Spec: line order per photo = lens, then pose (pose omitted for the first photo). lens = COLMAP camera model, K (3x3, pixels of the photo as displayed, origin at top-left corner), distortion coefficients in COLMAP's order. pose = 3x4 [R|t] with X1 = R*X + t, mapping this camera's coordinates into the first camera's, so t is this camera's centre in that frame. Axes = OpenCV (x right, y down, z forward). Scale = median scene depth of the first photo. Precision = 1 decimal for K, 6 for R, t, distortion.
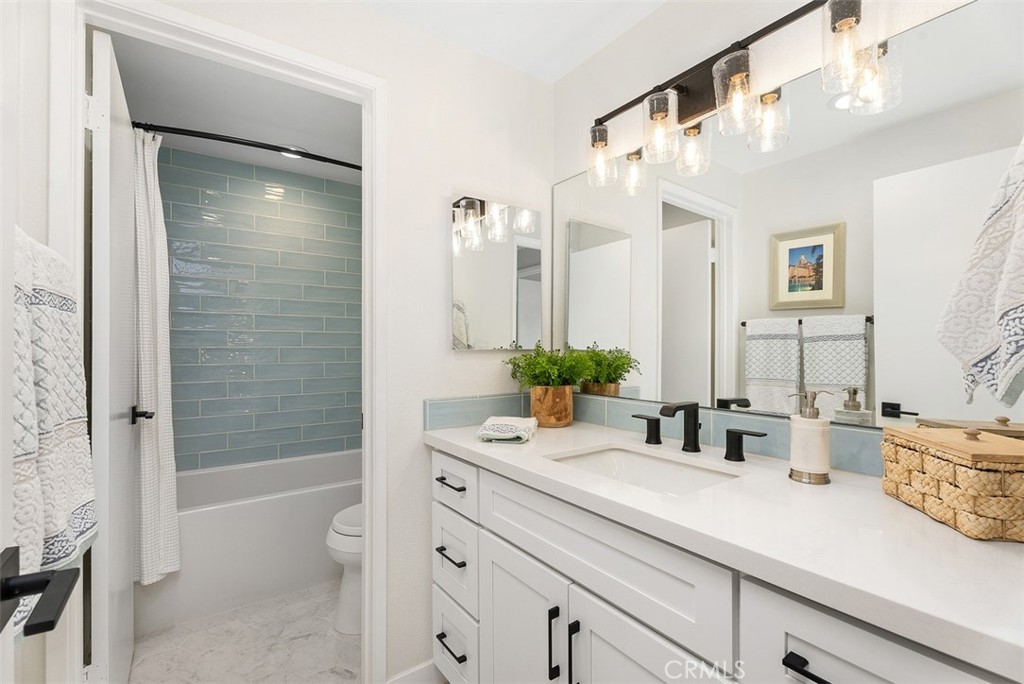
lens RADIAL K [[458.4, 0, 514.6], [0, 458.4, 346.4], [0, 0, 1]] dist [-0.000185, -0.000851]
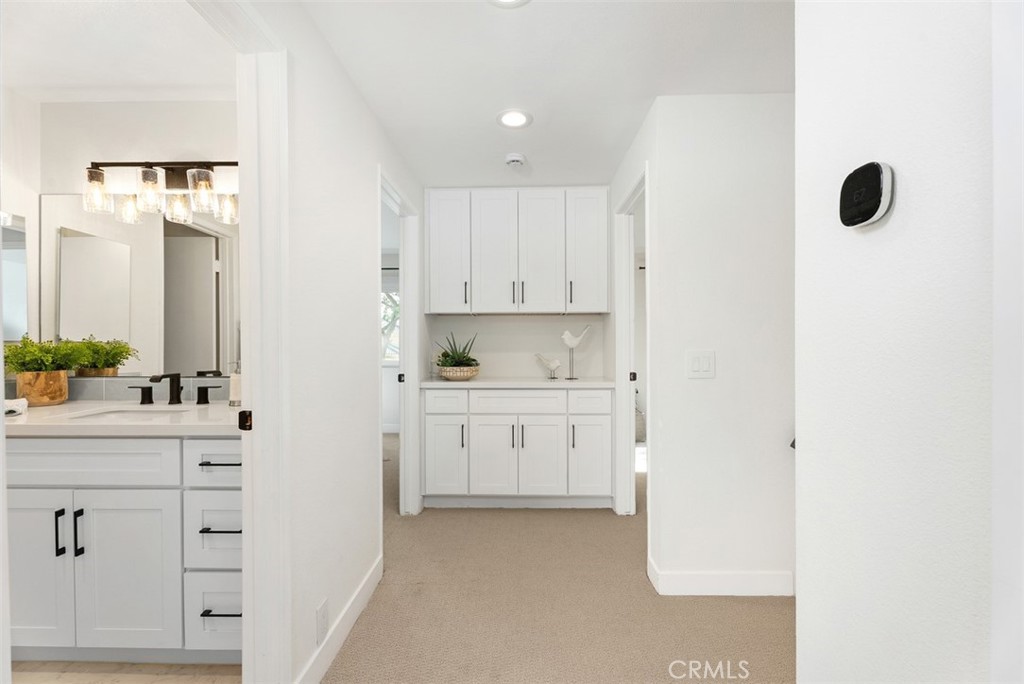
lens RADIAL K [[458.4, 0, 518.4], [0, 458.4, 344.1], [0, 0, 1]] dist [-0.000185, -0.000851]
pose [[0.595377, -0.006475, 0.803421, -0.141651], [0.003373, 0.999979, 0.005559, 0.013179], [-0.803440, -0.000600, 0.595386, -0.706070]]
